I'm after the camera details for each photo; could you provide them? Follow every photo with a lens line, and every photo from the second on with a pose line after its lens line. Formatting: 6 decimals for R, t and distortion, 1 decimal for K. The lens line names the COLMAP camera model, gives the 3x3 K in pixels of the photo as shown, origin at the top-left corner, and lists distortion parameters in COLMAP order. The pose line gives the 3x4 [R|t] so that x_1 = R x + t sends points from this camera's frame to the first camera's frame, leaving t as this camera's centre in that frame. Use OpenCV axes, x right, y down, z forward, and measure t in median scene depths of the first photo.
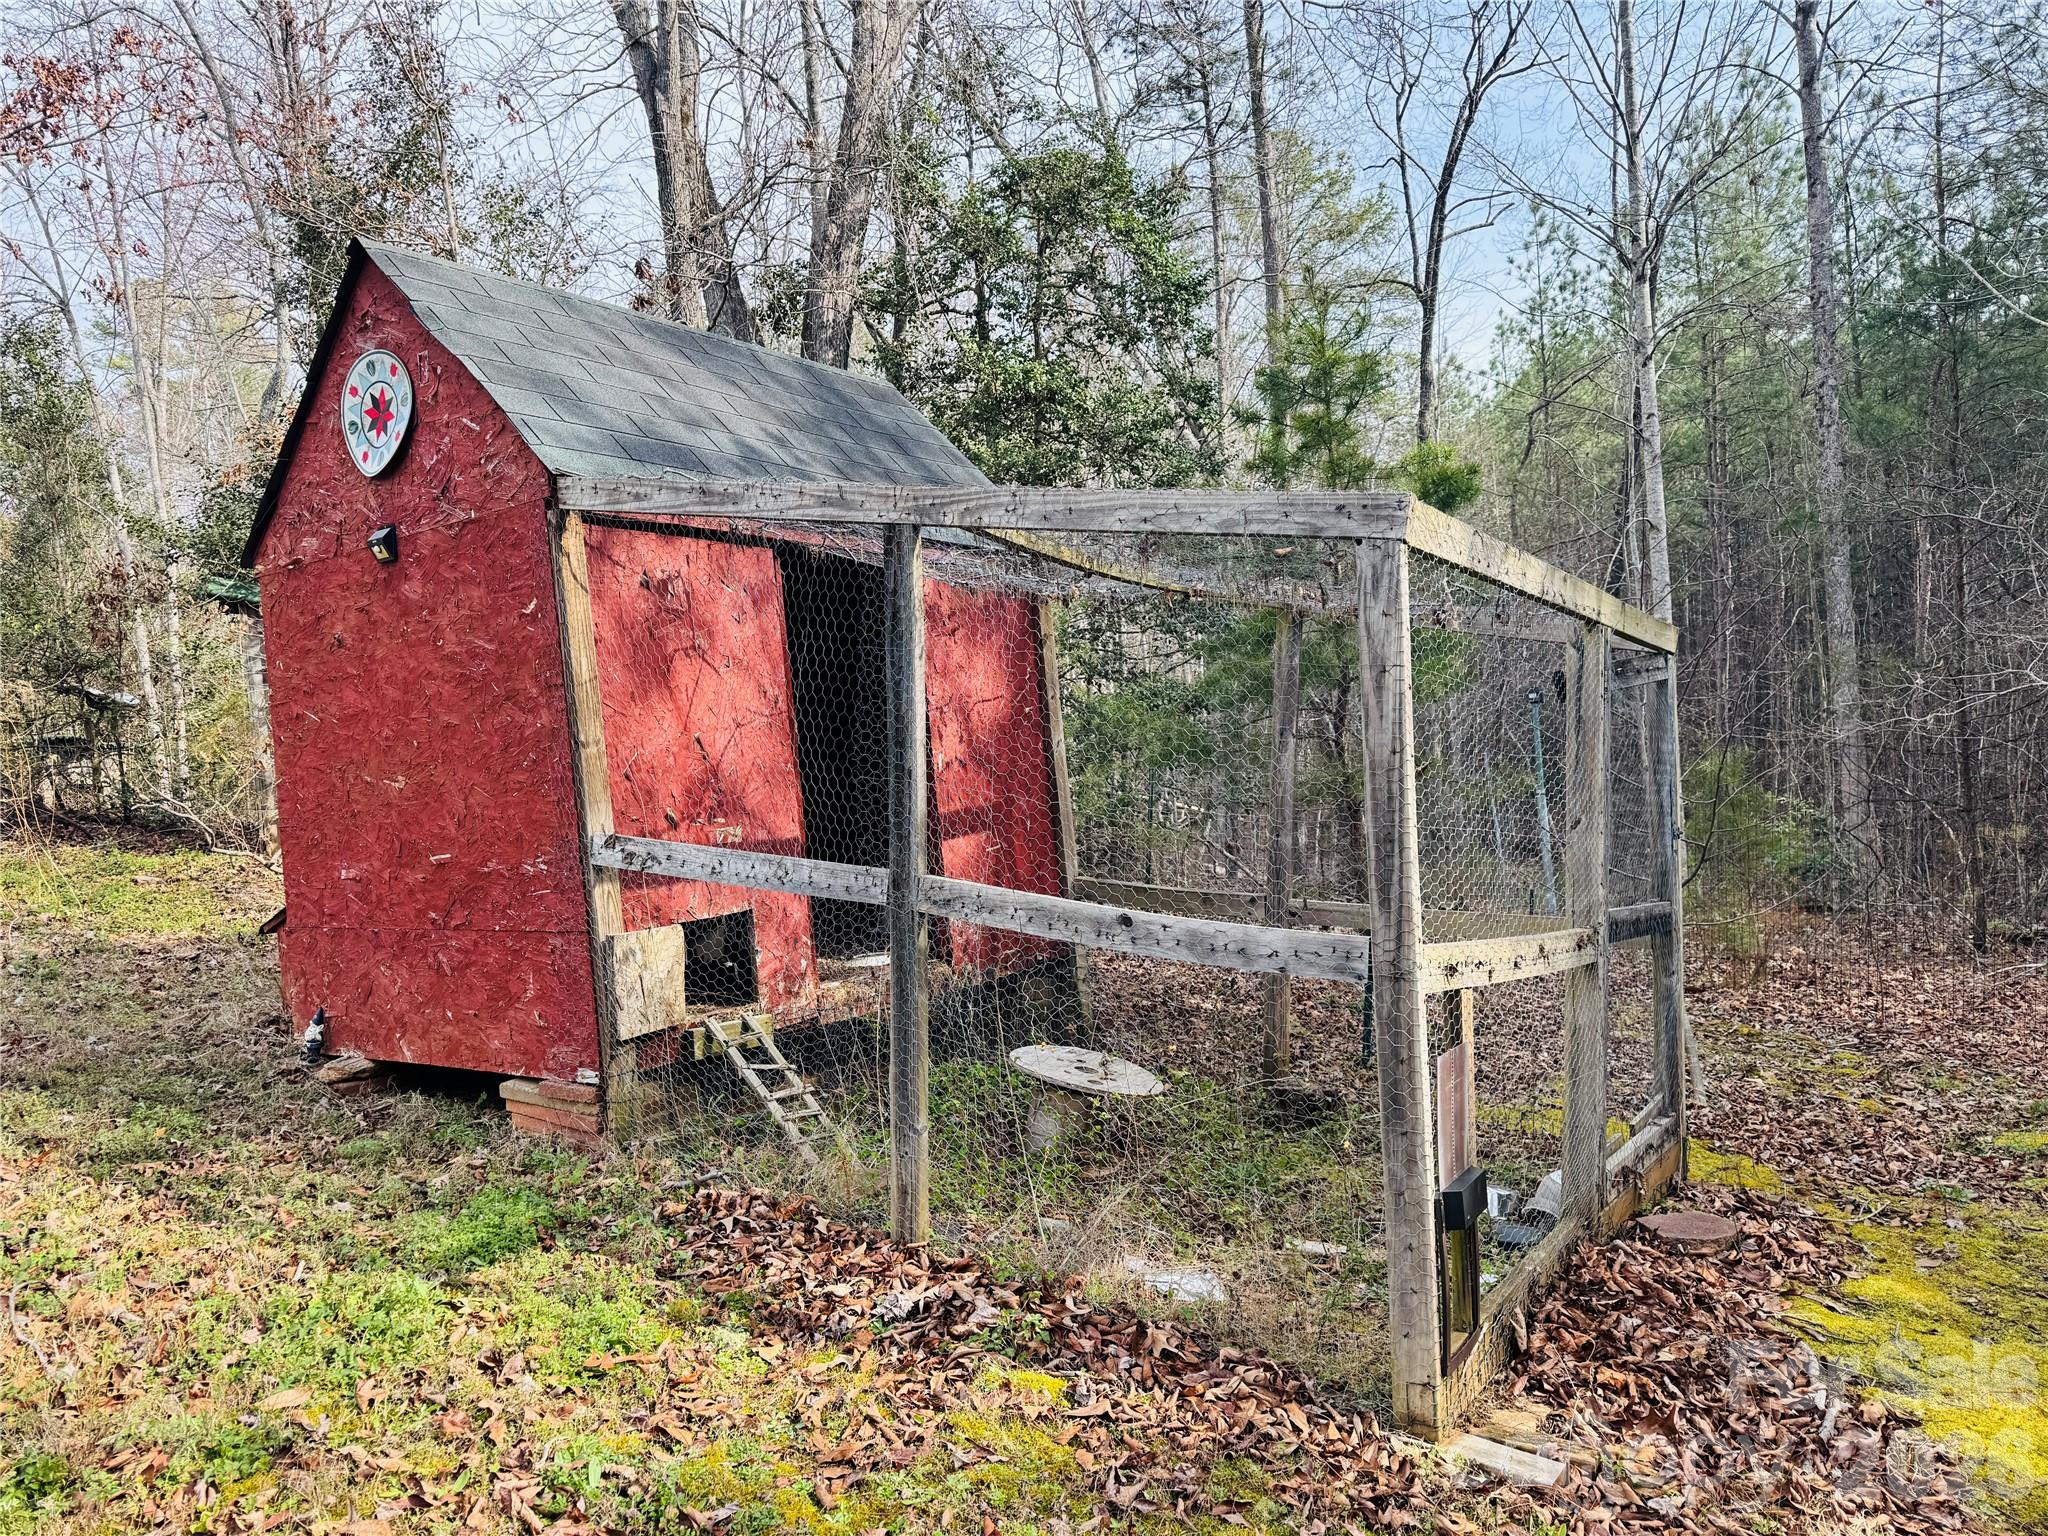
lens RADIAL K [[1456.4, 0, 1019.0], [0, 1456.4, 782.2], [0, 0, 1]] dist [0.056158, -0.057614]
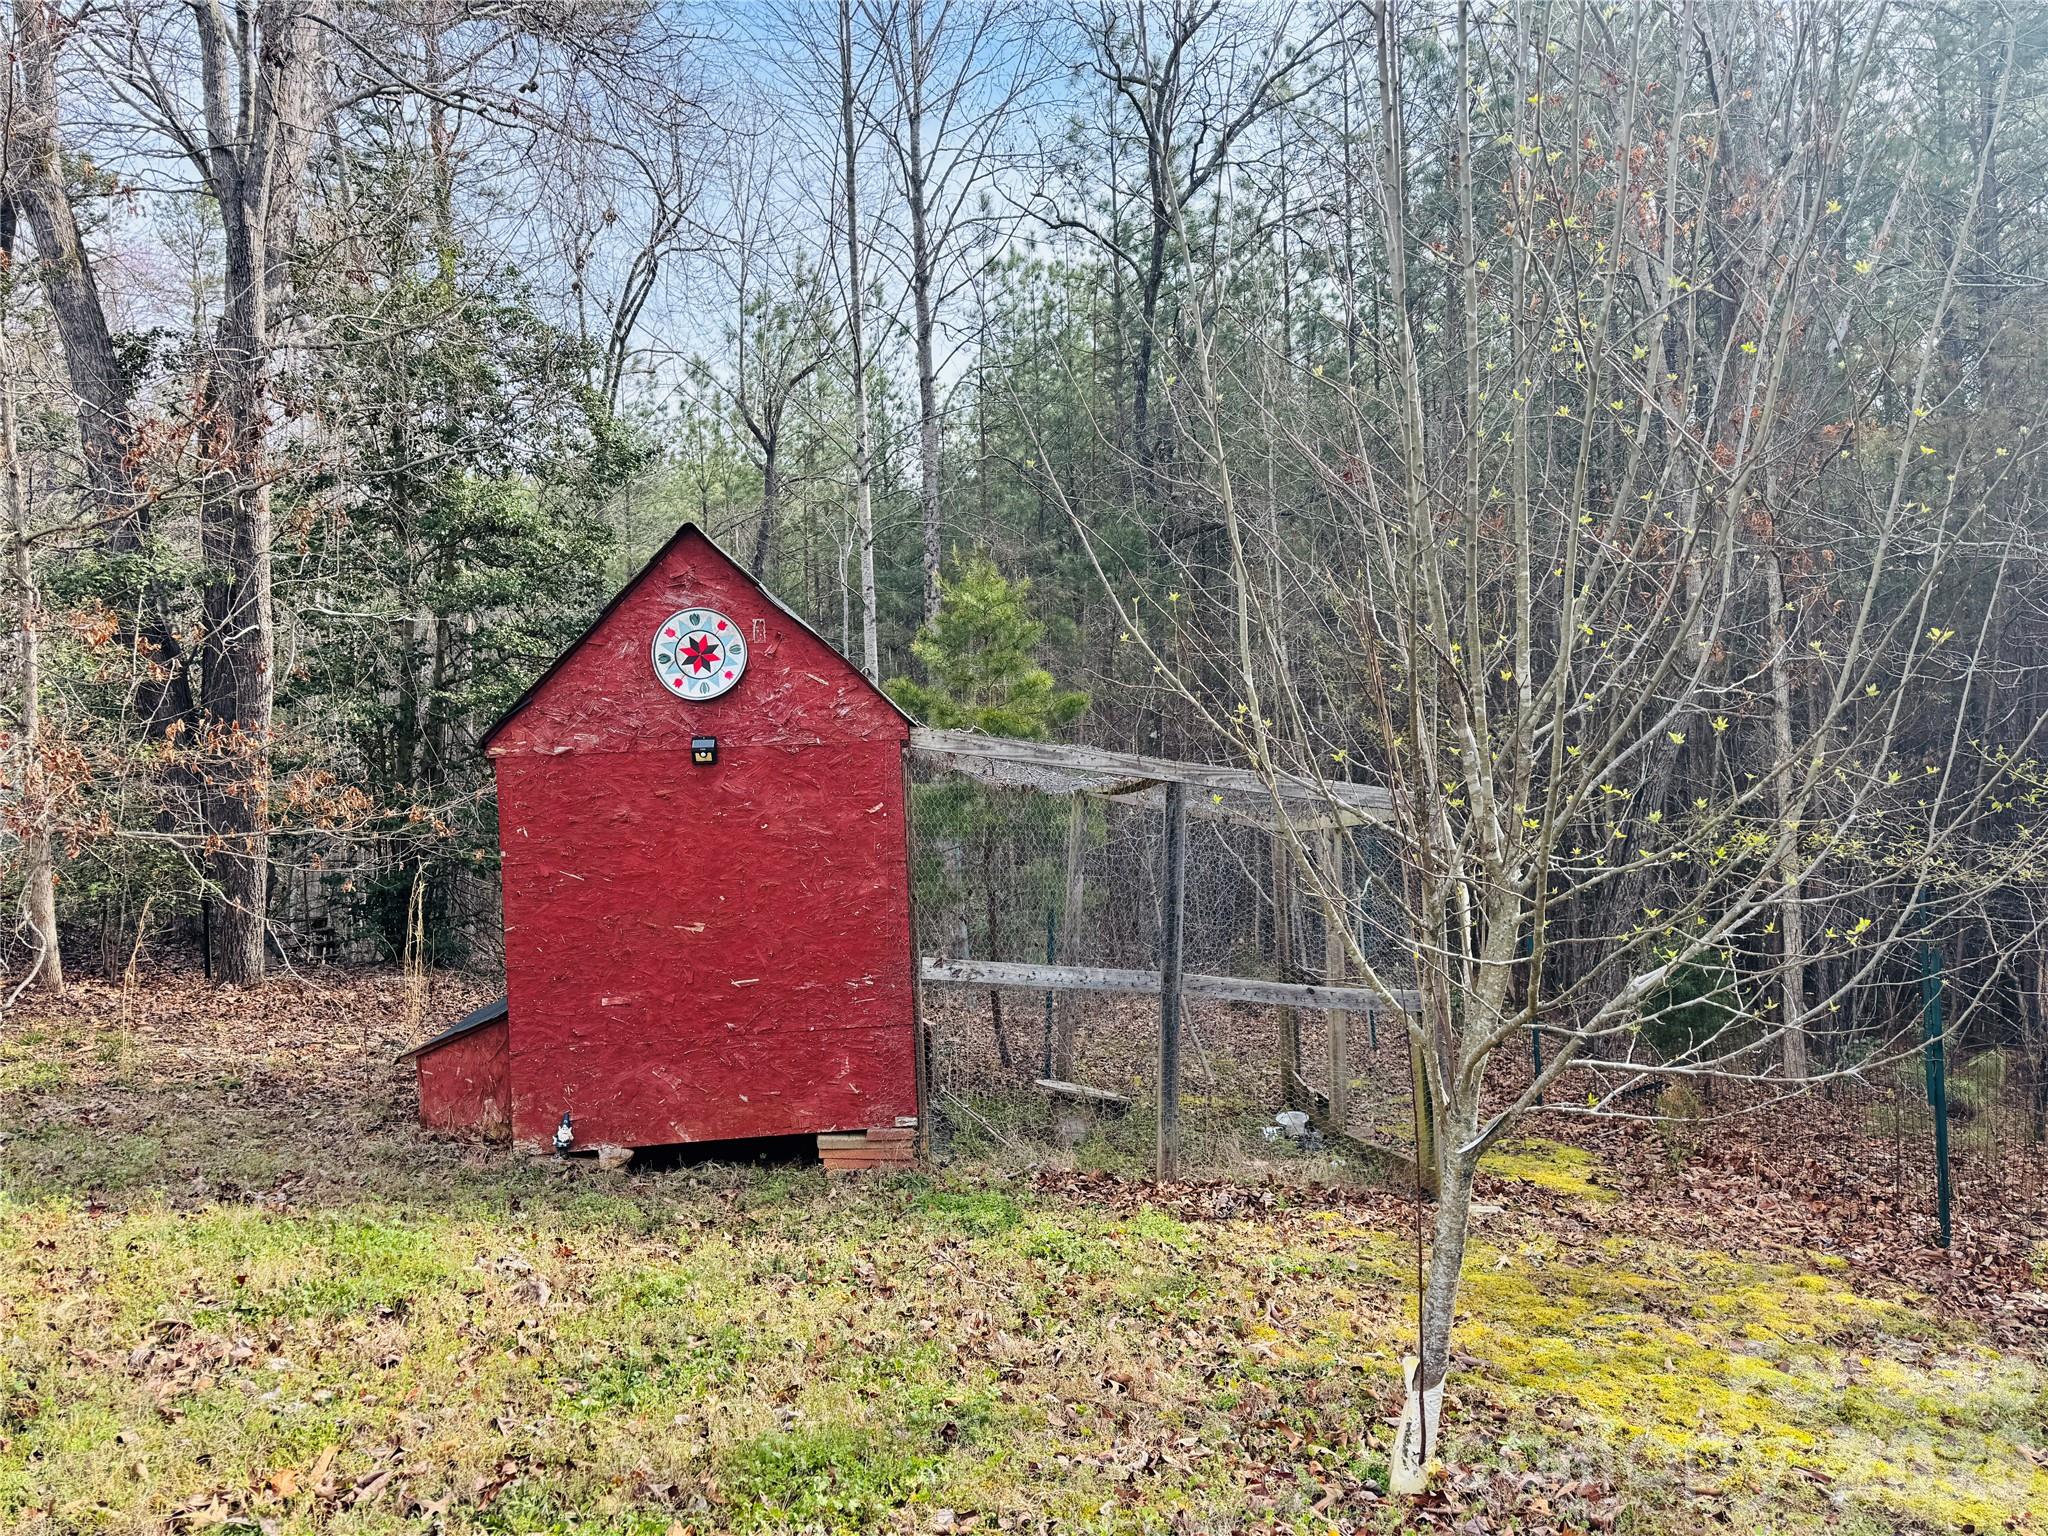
lens RADIAL K [[1456.4, 0, 1032.2], [0, 1456.4, 758.3], [0, 0, 1]] dist [0.056158, -0.057614]
pose [[0.749888, 0.031513, 0.660814, -1.091136], [0.003750, 0.998646, -0.051879, -0.084764], [-0.661554, 0.041382, 0.748755, -0.198358]]
